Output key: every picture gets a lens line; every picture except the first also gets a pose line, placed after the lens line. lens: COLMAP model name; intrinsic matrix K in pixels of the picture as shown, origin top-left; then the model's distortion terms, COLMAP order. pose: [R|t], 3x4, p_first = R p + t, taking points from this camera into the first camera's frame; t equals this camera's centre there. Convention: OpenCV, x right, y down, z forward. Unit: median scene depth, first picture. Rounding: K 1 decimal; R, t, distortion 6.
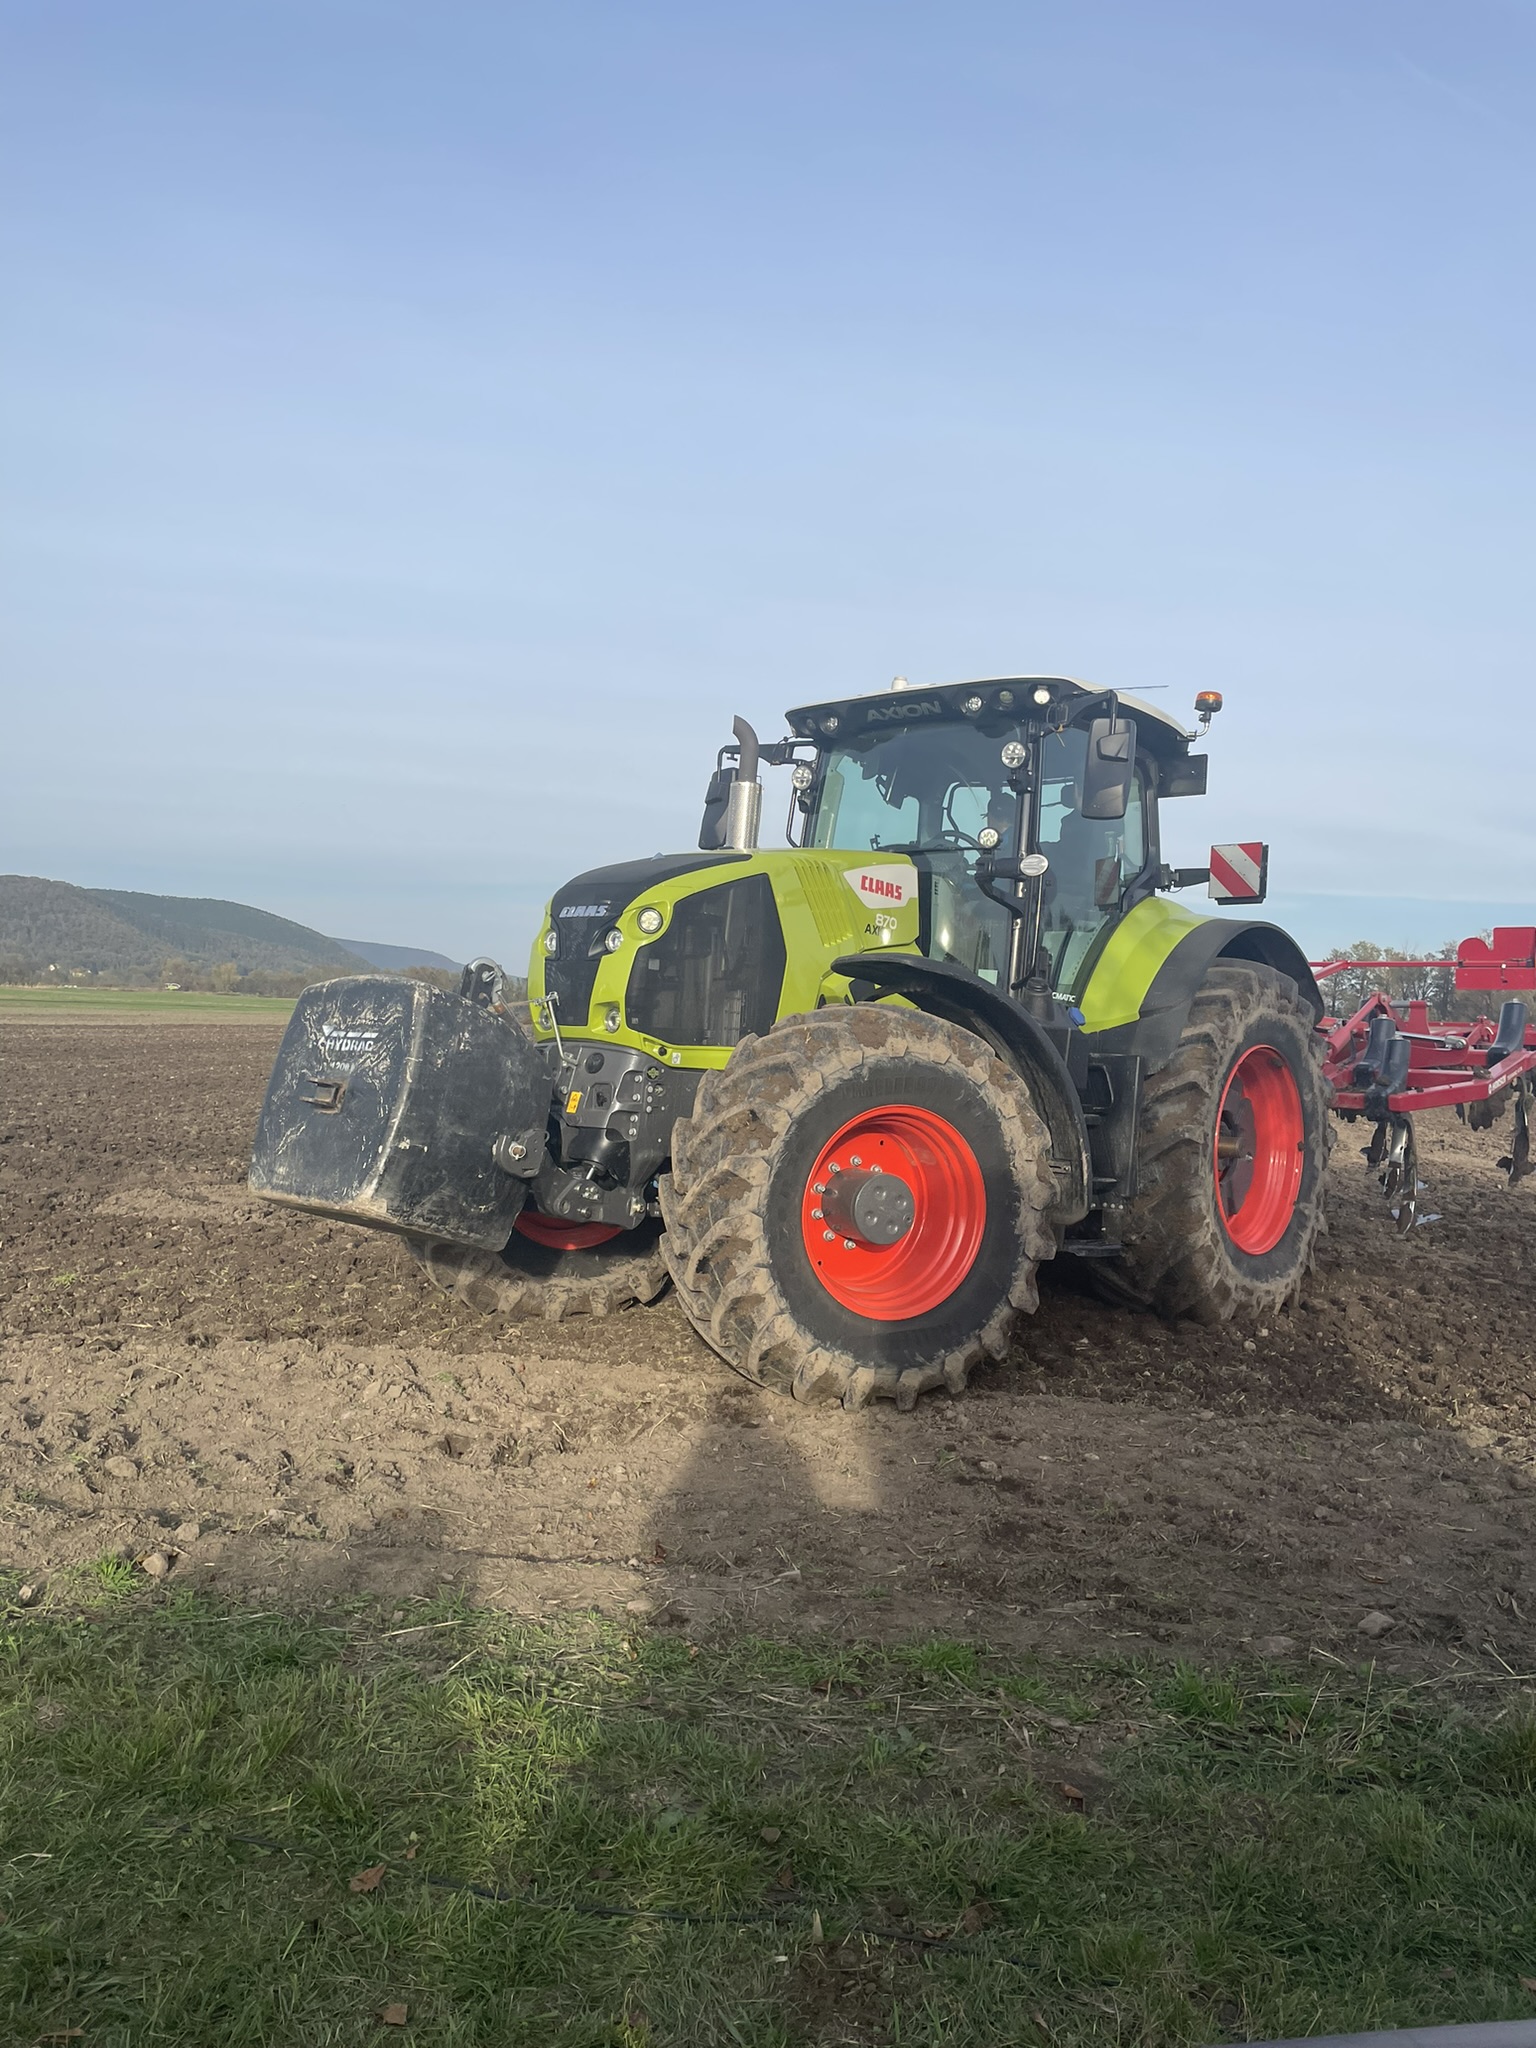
lens RADIAL K [[1505.7, 0, 816.4], [0, 1505.7, 1038.9], [0, 0, 1]] dist [0.057432, -0.082759]
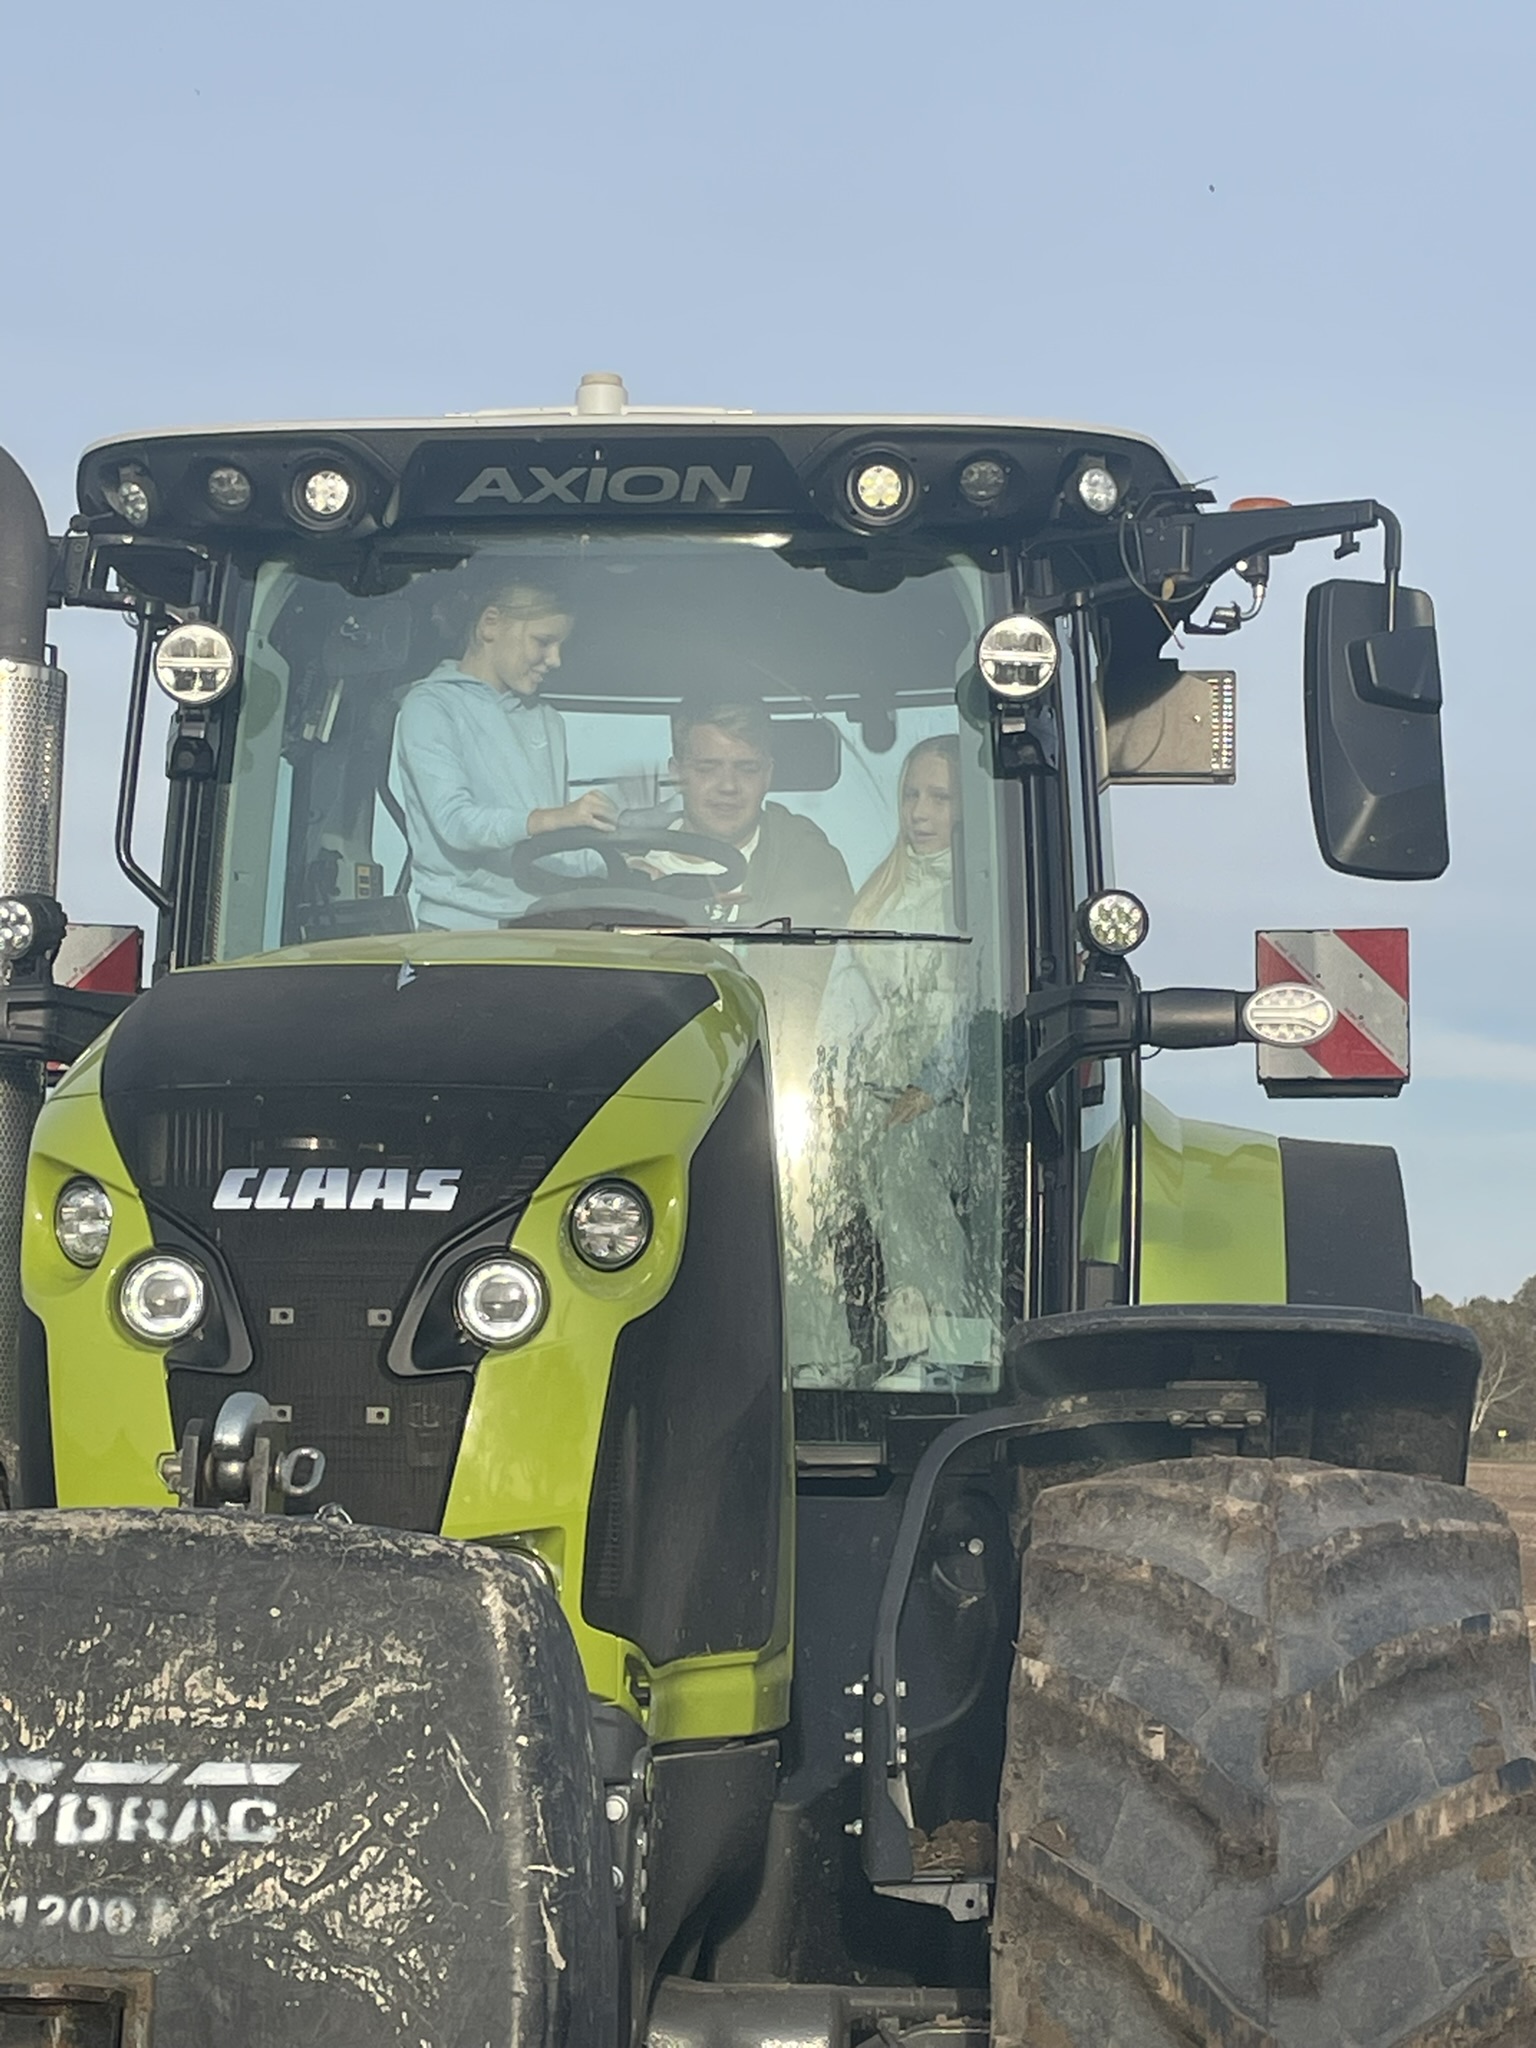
lens RADIAL K [[4326.4, 0, 786.5], [0, 4326.4, 1026.5], [0, 0, 1]] dist [0.164937, 0.000000]
pose [[0.834152, 0.015348, 0.551321, -0.525861], [0.020458, 0.998064, -0.058737, -0.068266], [-0.551155, 0.060275, 0.832223, 0.315973]]
